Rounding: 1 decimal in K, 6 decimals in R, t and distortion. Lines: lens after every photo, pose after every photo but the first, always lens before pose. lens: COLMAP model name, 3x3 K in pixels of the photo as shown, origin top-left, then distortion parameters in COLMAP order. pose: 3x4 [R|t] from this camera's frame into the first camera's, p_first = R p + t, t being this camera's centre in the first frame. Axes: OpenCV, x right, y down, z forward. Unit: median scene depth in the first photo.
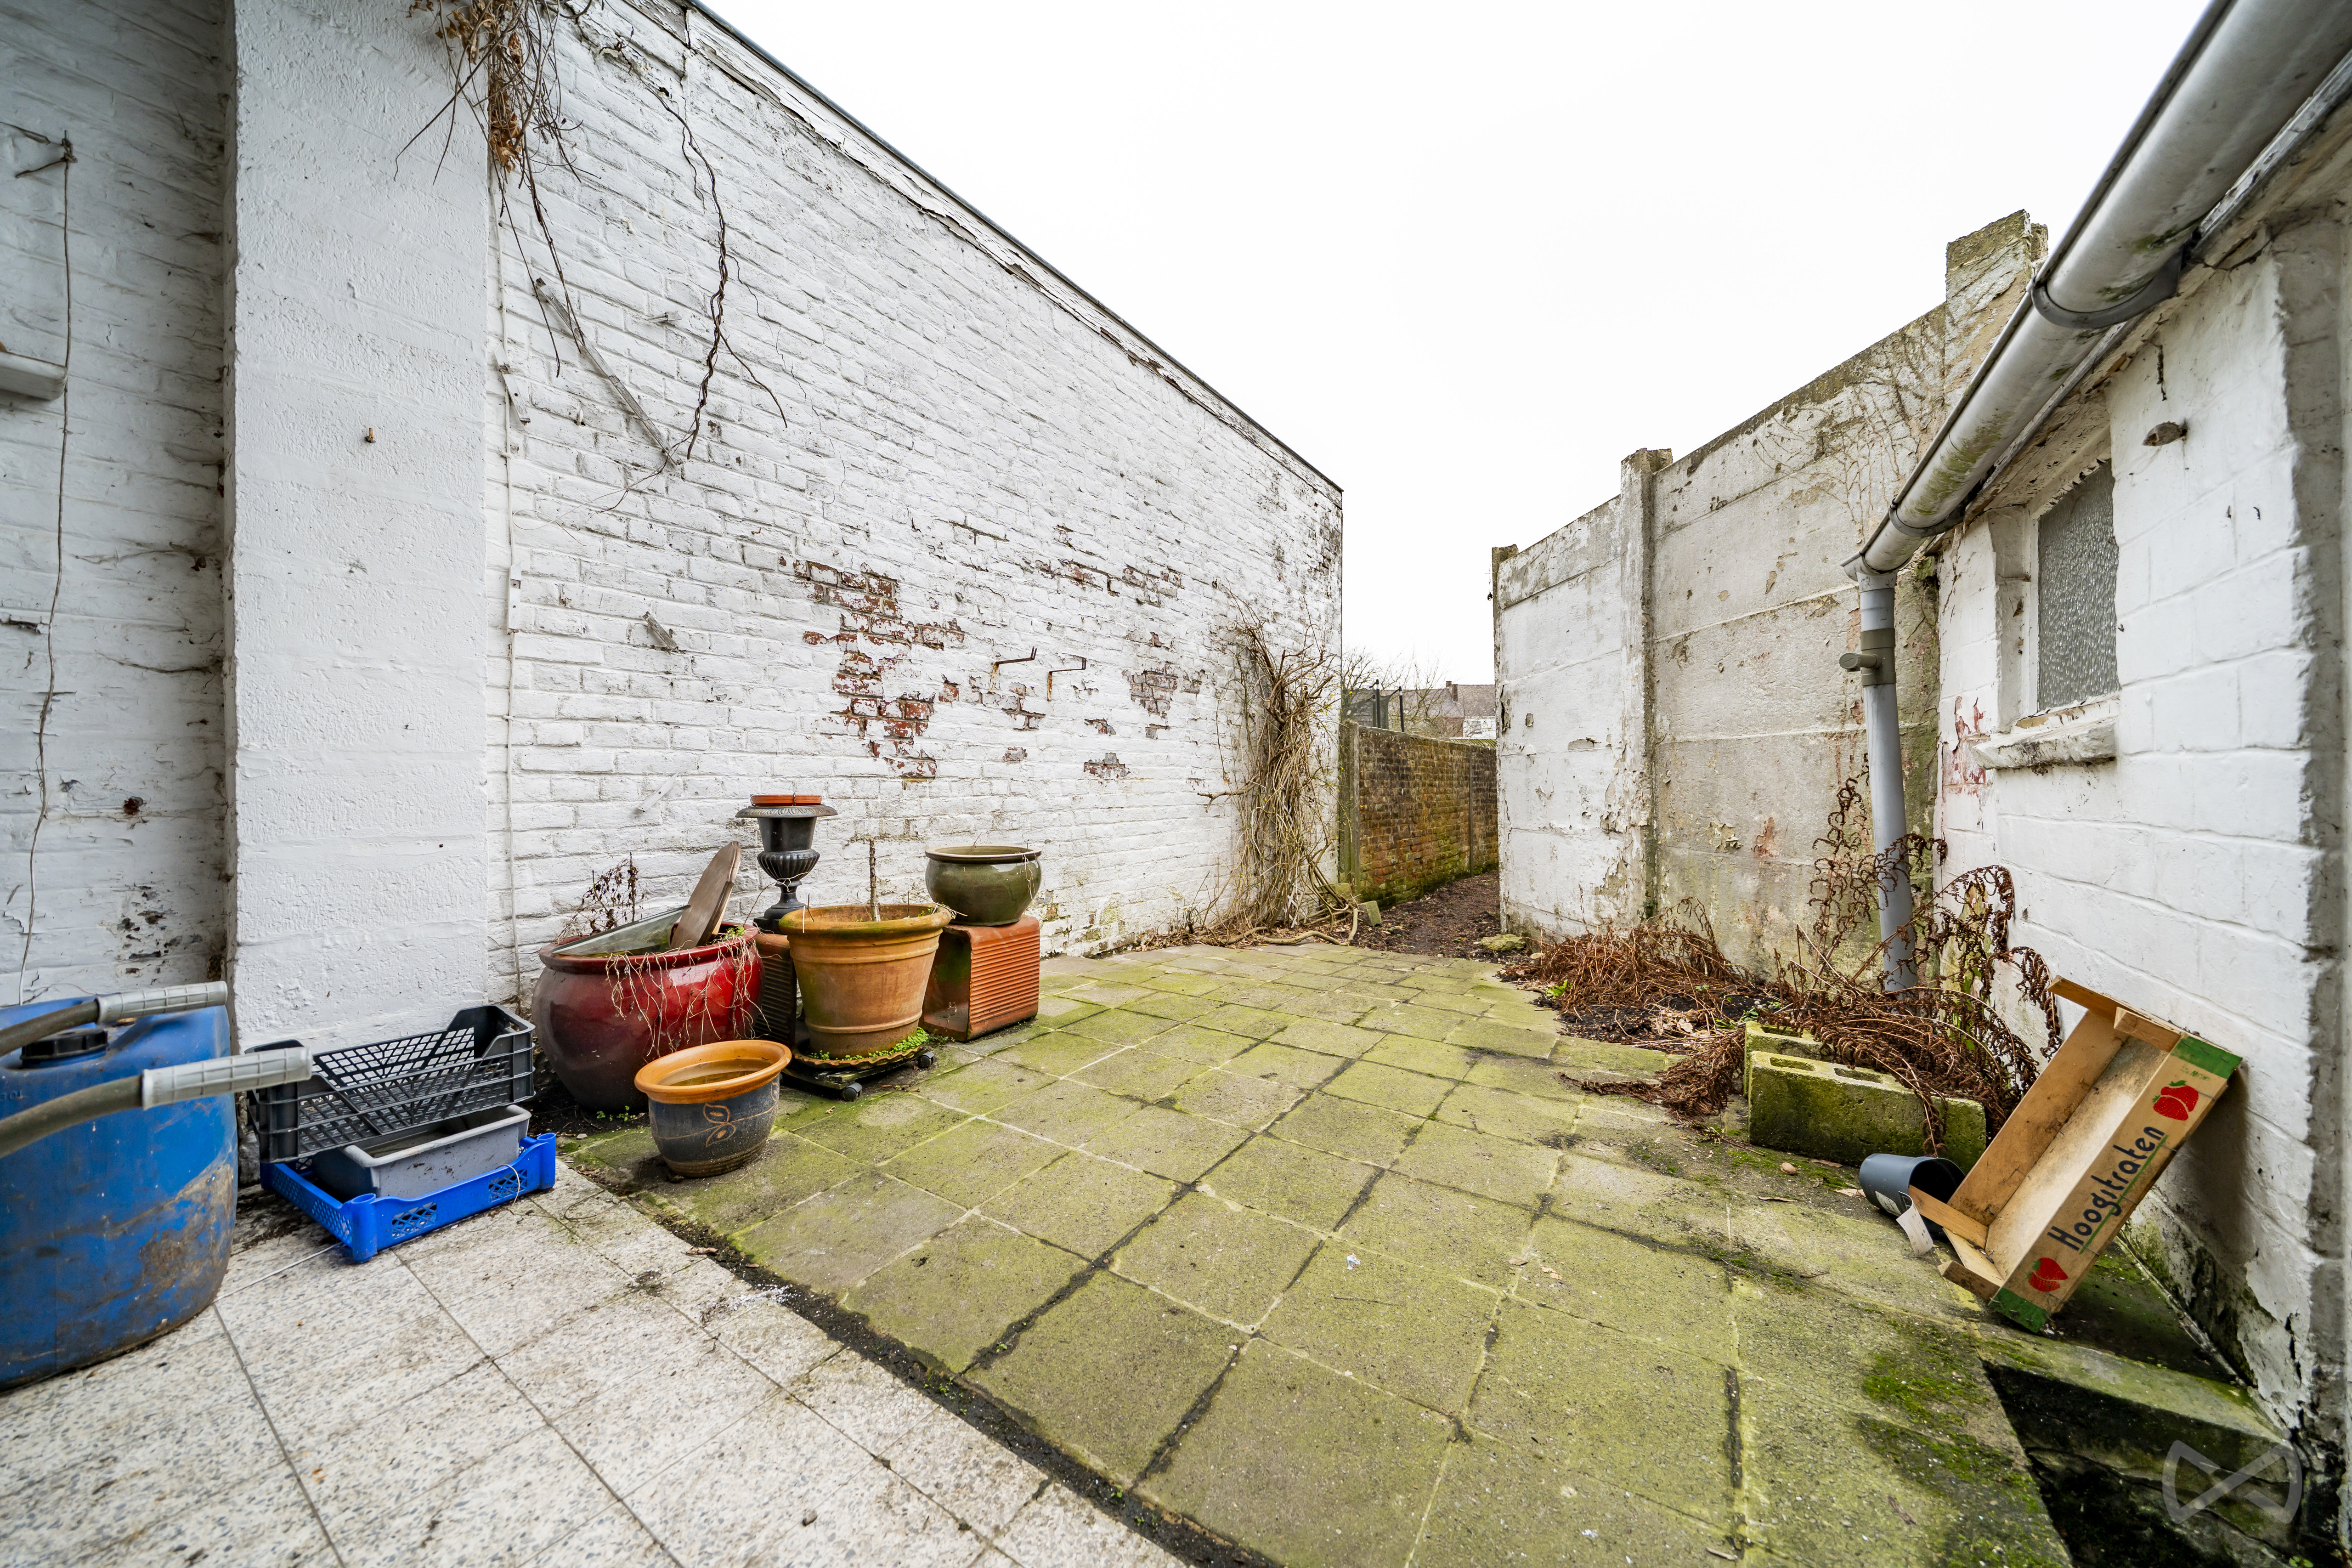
lens RADIAL K [[828.6, 0, 1176.0], [0, 828.6, 784.0], [0, 0, 1]] dist [-0.000756, -0.000064]
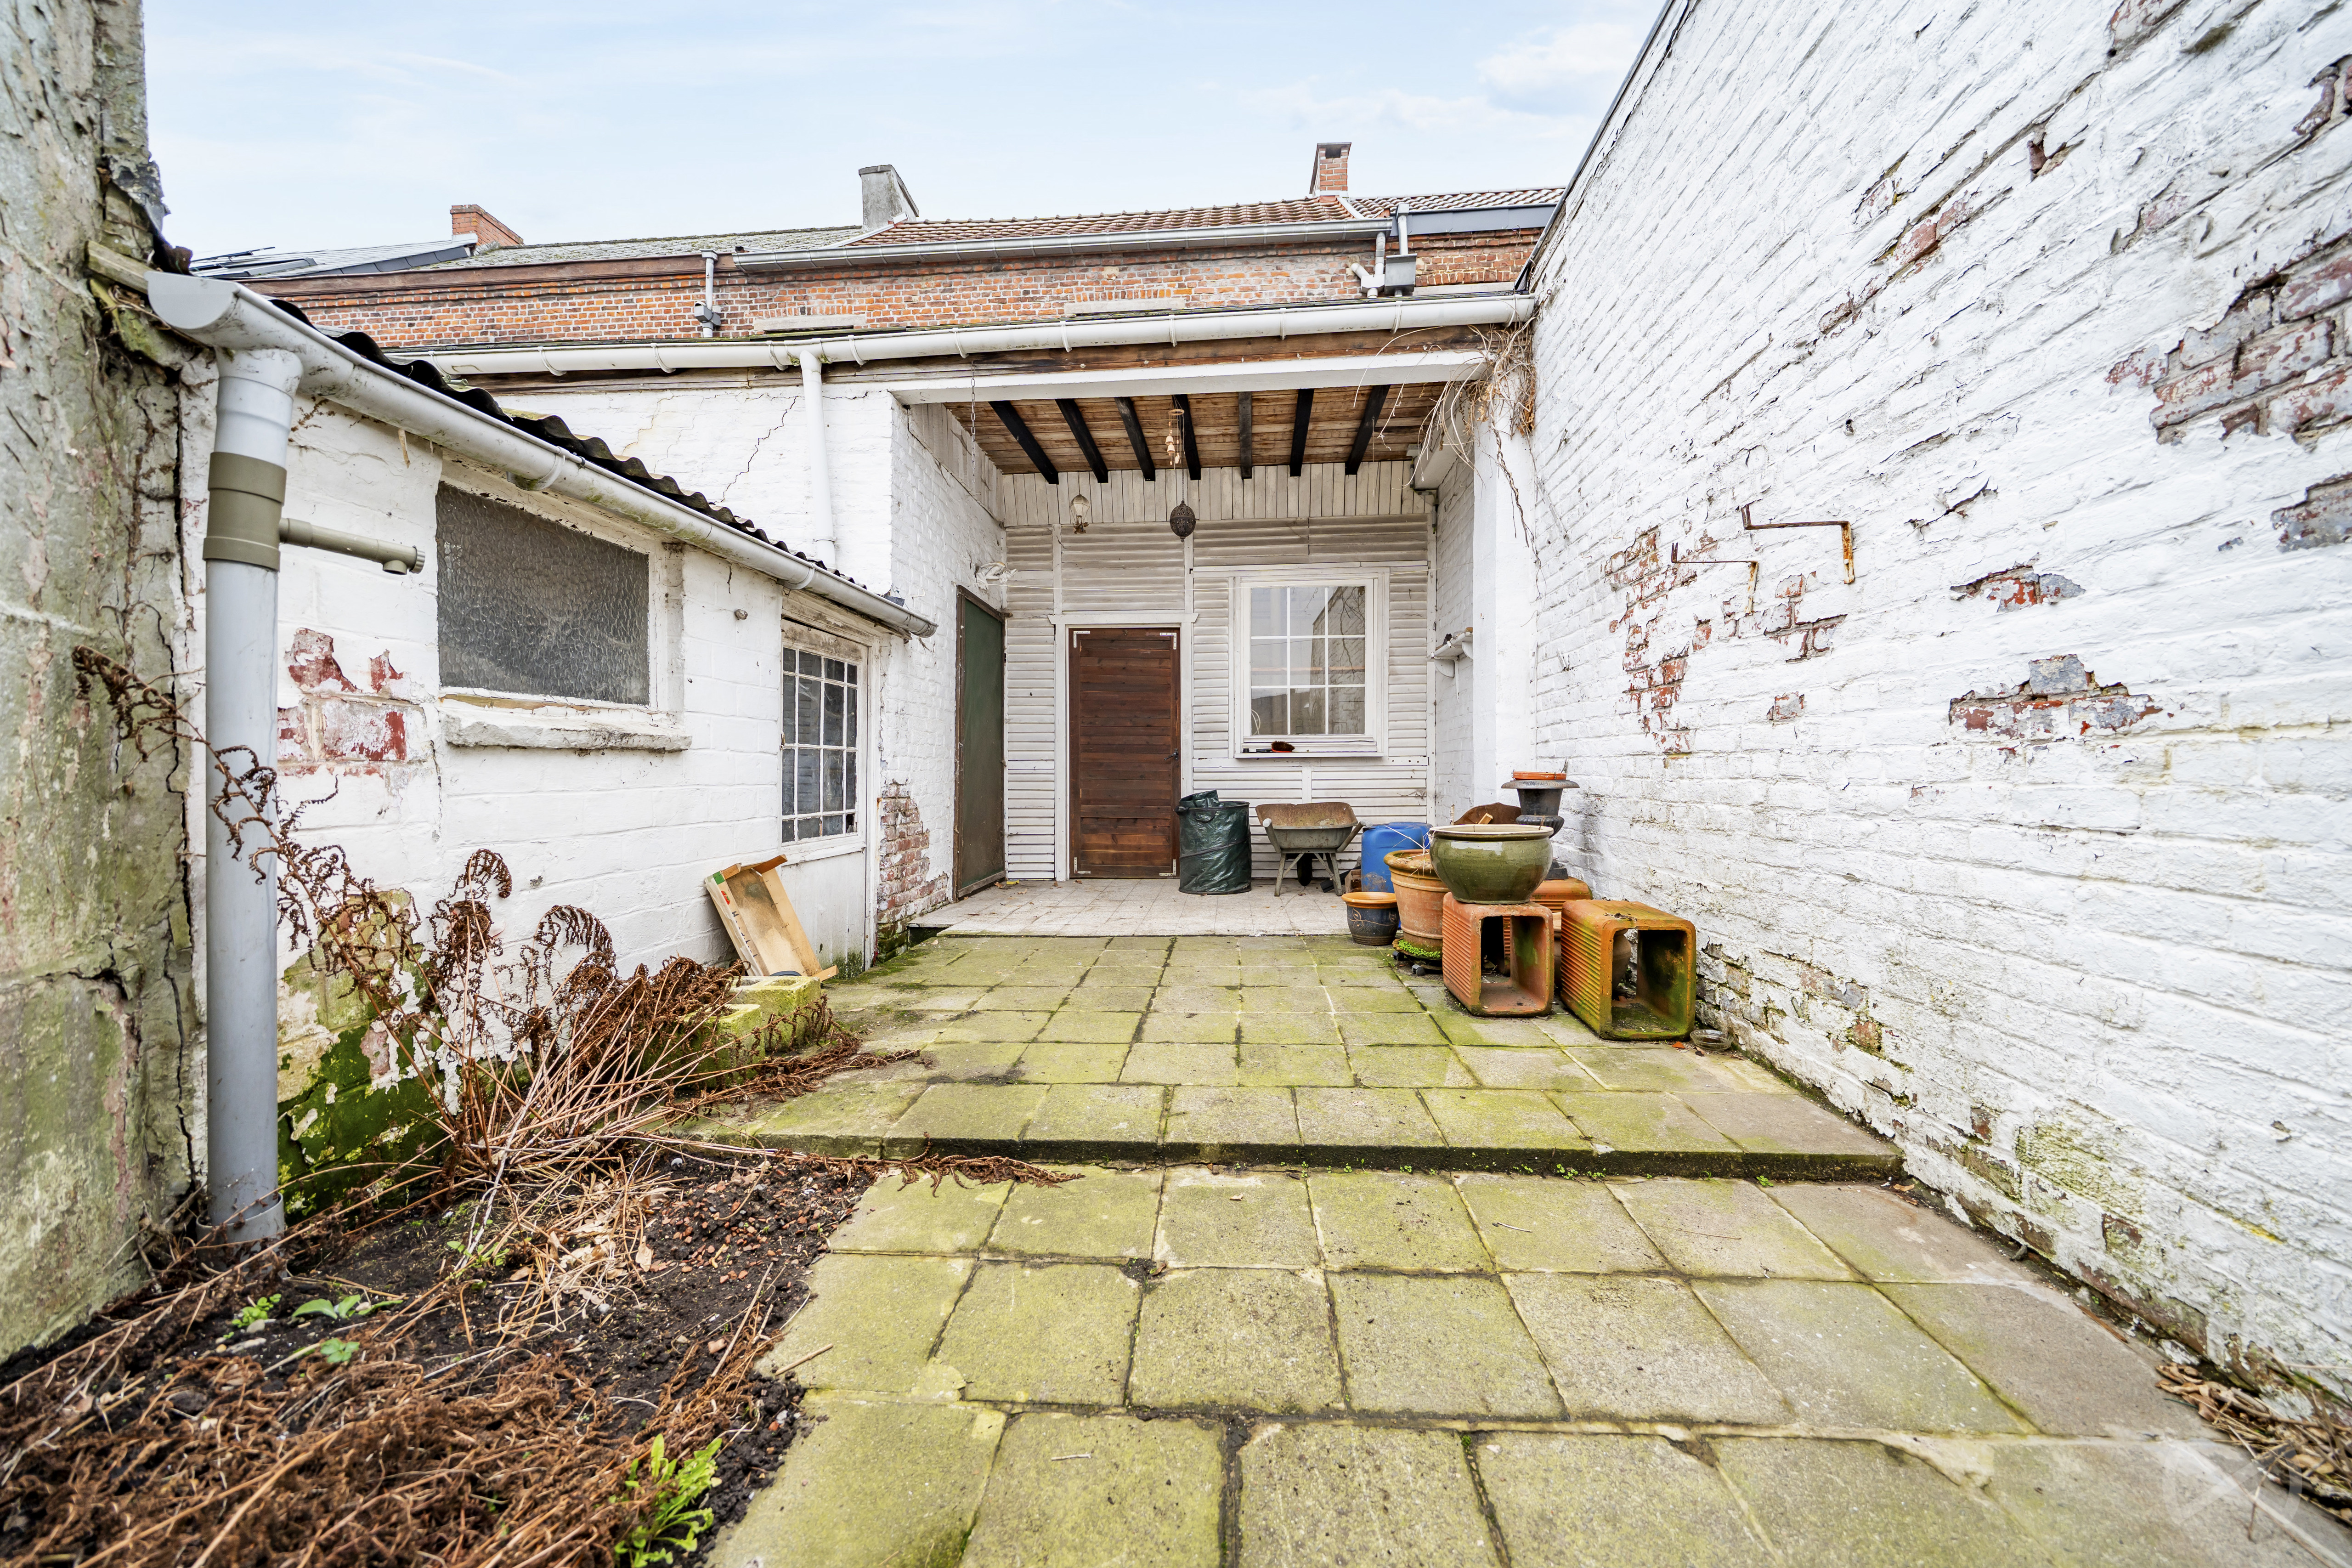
lens RADIAL K [[828.6, 0, 1176.0], [0, 828.6, 784.0], [0, 0, 1]] dist [-0.000756, -0.000064]
pose [[-0.883331, 0.010333, -0.468635, 0.435239], [0.002784, 0.999855, 0.016799, 0.005942], [0.468741, 0.013534, -0.883232, 1.304865]]
